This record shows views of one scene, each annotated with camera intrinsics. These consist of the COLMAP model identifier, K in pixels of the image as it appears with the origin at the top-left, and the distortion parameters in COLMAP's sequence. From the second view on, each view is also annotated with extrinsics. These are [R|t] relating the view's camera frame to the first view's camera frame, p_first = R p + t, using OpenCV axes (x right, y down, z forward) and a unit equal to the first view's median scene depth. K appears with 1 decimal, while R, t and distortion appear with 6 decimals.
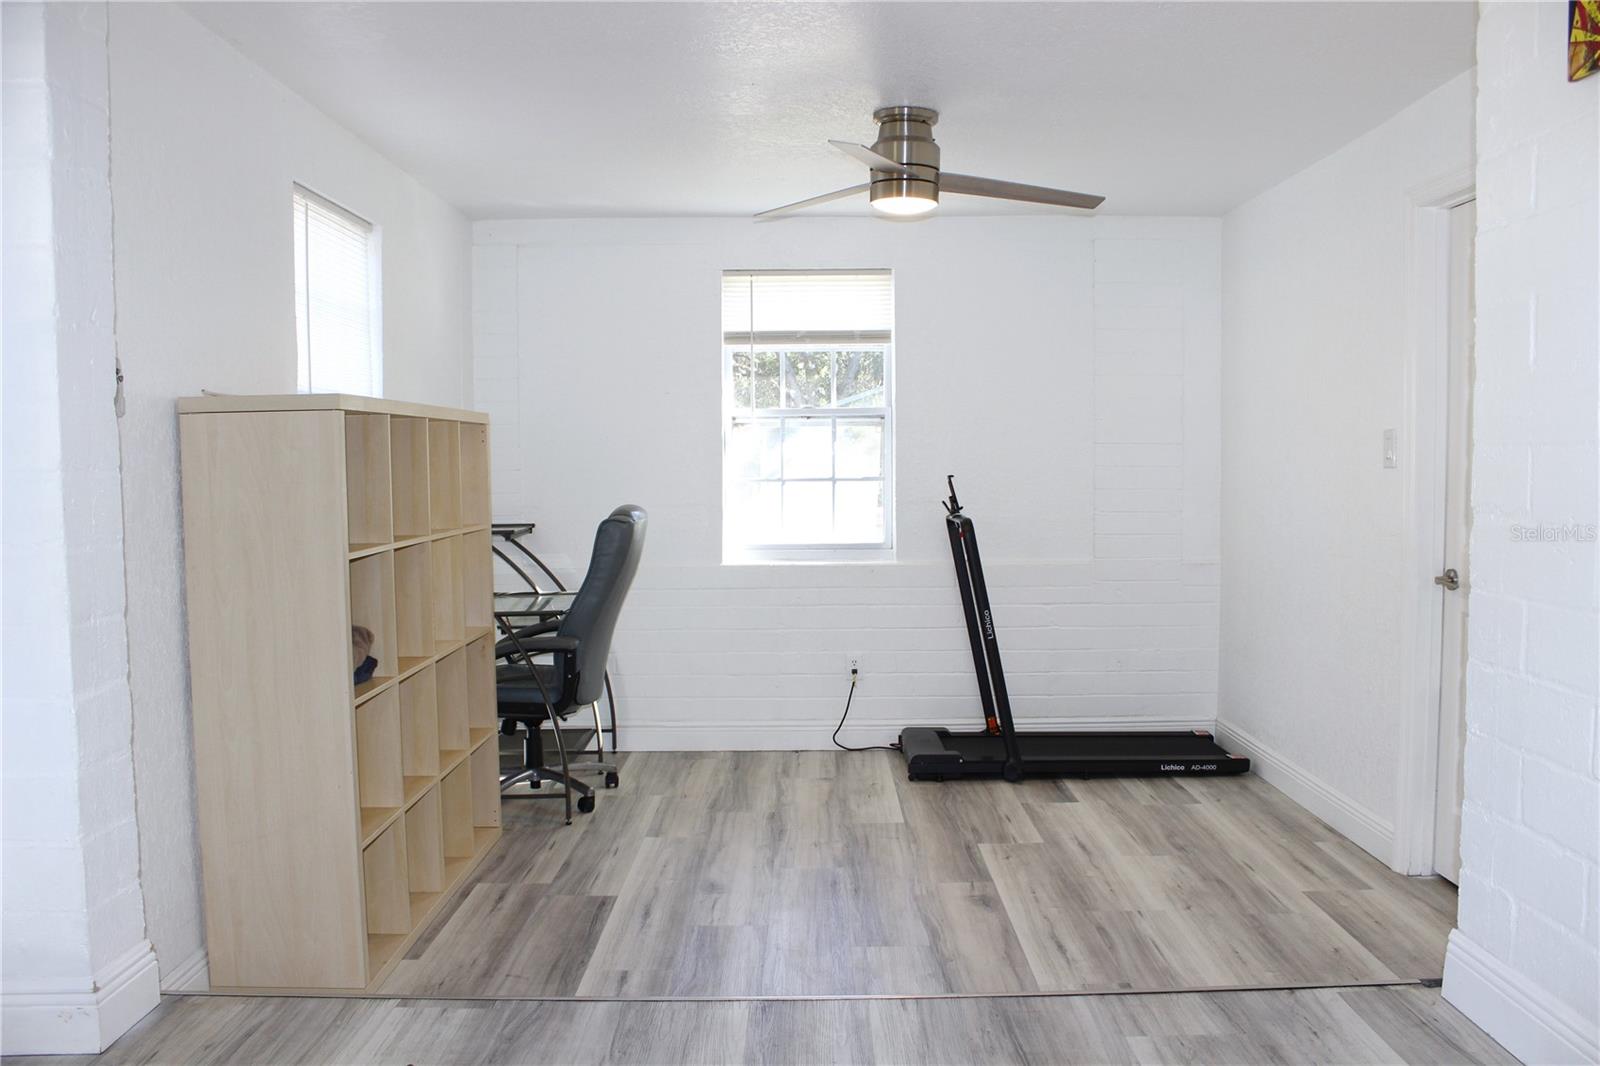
lens RADIAL K [[1376.1, 0, 800.0], [0, 1376.1, 533.0], [0, 0, 1]] dist [-0.161818, 0.134115]
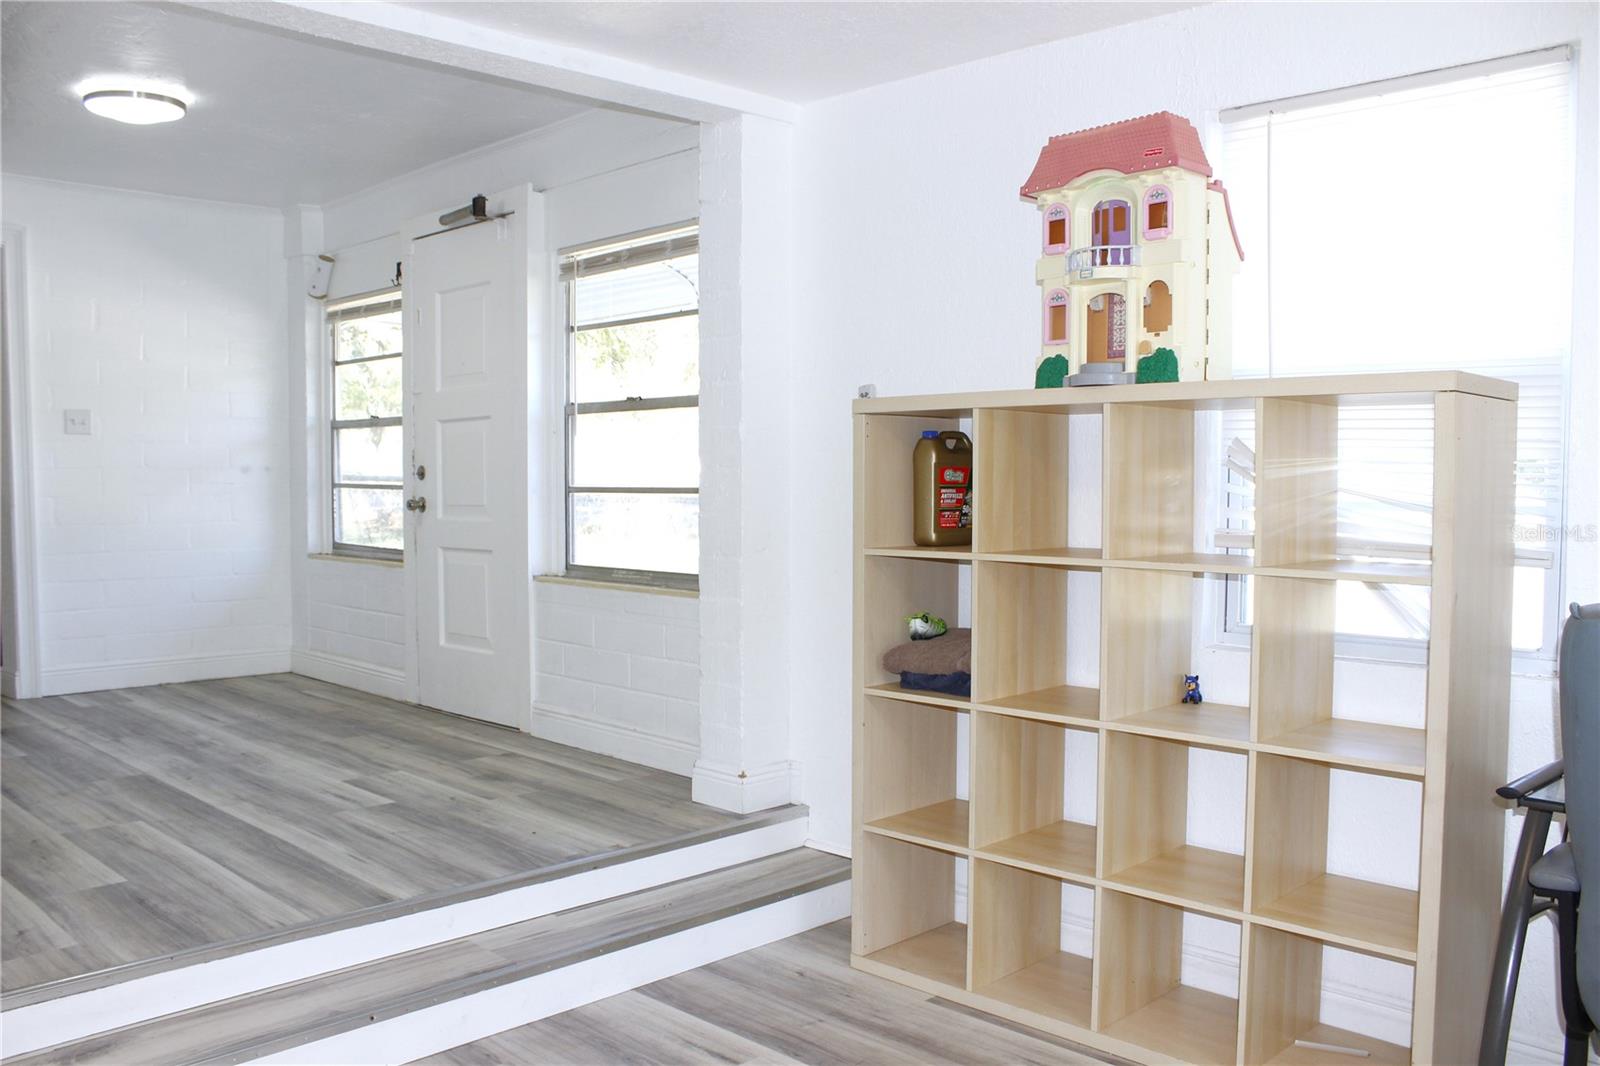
lens RADIAL K [[1376.1, 0, 800.0], [0, 1376.1, 533.0], [0, 0, 1]] dist [-0.161818, 0.134115]
pose [[-0.696695, 0.041841, -0.716146, 0.601485], [-0.042610, 0.994121, 0.099534, -0.130177], [0.716101, 0.099860, -0.690817, 2.164464]]
